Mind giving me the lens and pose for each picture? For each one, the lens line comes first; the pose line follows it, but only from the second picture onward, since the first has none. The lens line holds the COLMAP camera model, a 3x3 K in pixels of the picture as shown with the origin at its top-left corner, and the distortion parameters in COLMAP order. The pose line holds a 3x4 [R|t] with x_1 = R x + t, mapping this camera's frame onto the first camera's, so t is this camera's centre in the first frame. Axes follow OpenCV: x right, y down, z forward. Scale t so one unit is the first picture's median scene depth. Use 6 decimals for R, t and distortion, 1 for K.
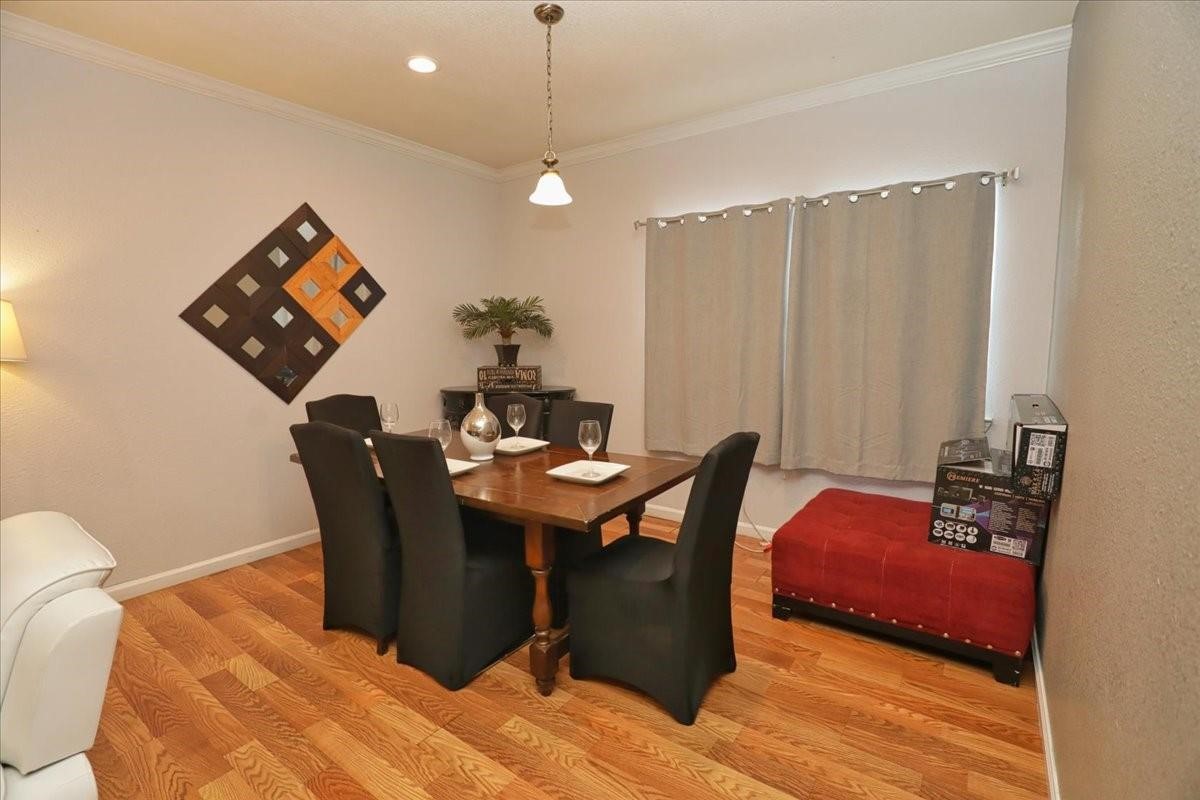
lens RADIAL K [[550.7, 0, 595.1], [0, 550.7, 398.3], [0, 0, 1]] dist [-0.033796, 0.007846]
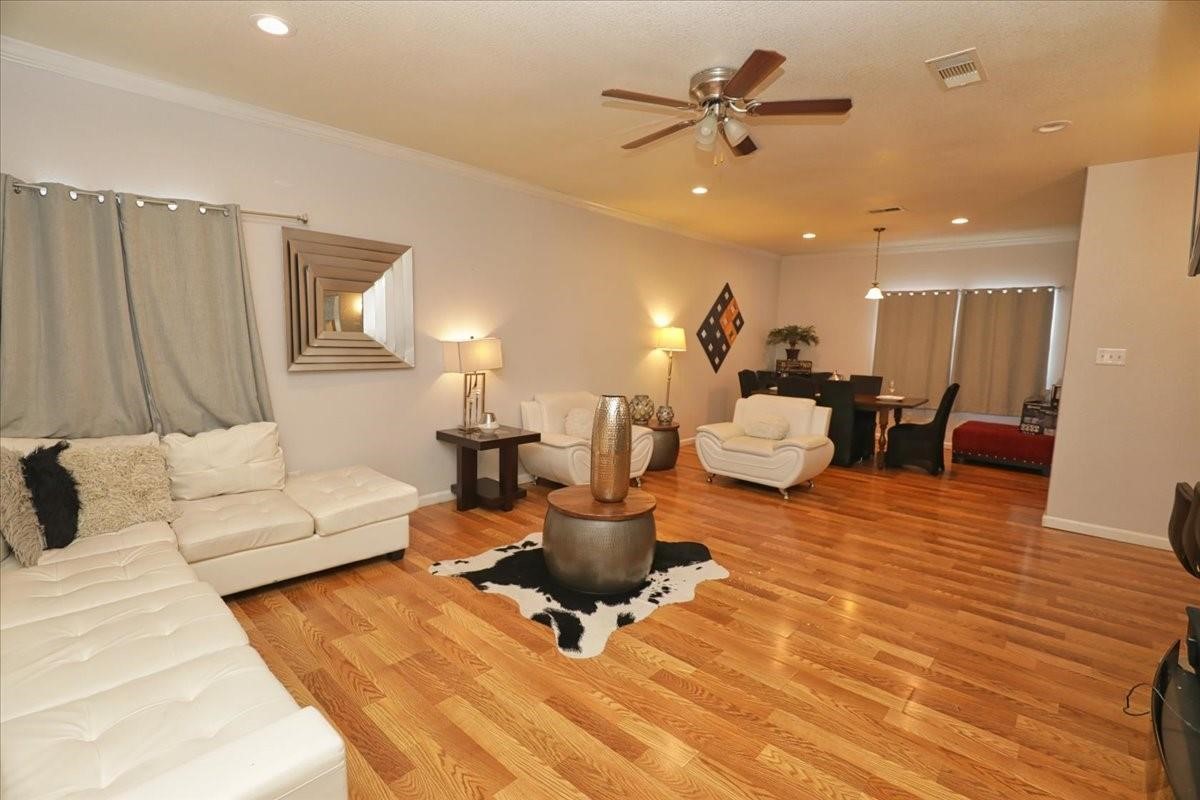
lens RADIAL K [[550.7, 0, 595.1], [0, 550.7, 398.3], [0, 0, 1]] dist [-0.033796, 0.007846]
pose [[0.992543, 0.041791, -0.114510, -0.857935], [-0.041486, 0.999126, 0.005047, 0.132052], [0.114621, -0.000259, 0.993409, -1.394049]]
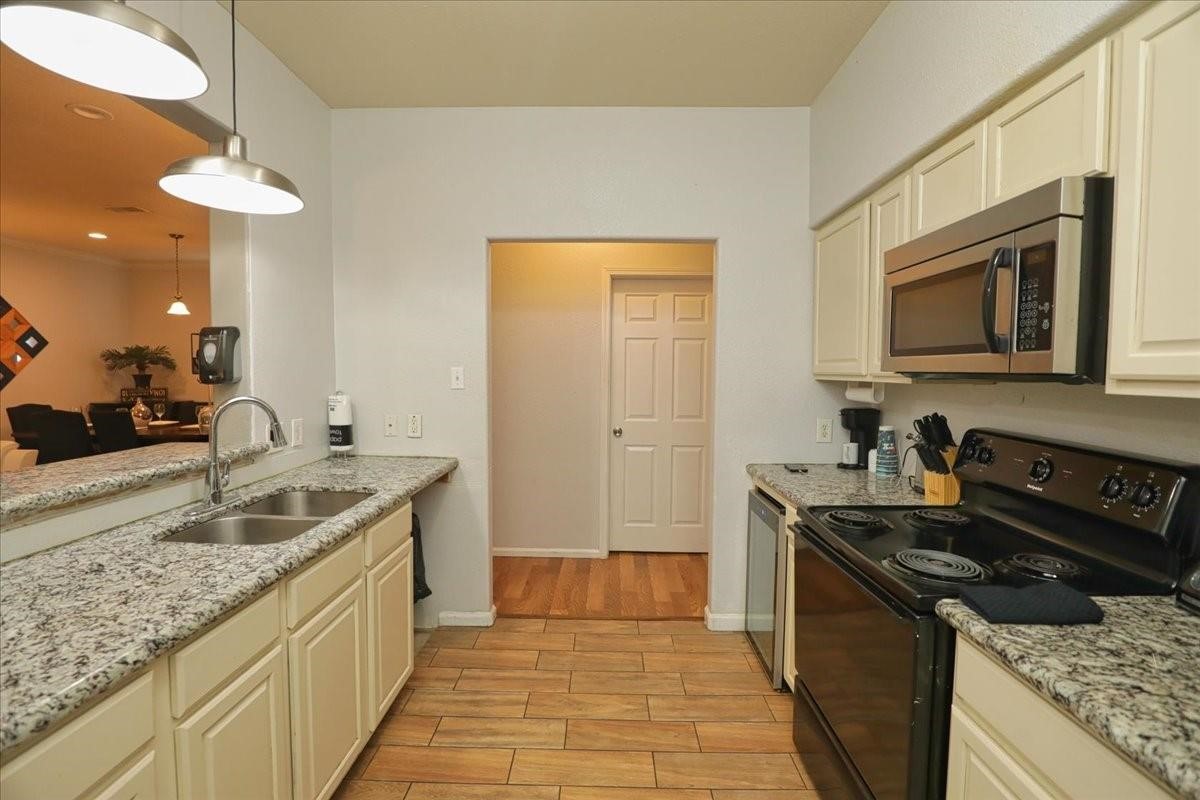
lens RADIAL K [[550.7, 0, 595.1], [0, 550.7, 398.3], [0, 0, 1]] dist [-0.033796, 0.007846]
pose [[0.823350, -0.024153, 0.567019, 0.048388], [0.051742, 0.998128, -0.032617, 0.127536], [-0.565170, 0.056193, 0.823059, -1.450595]]
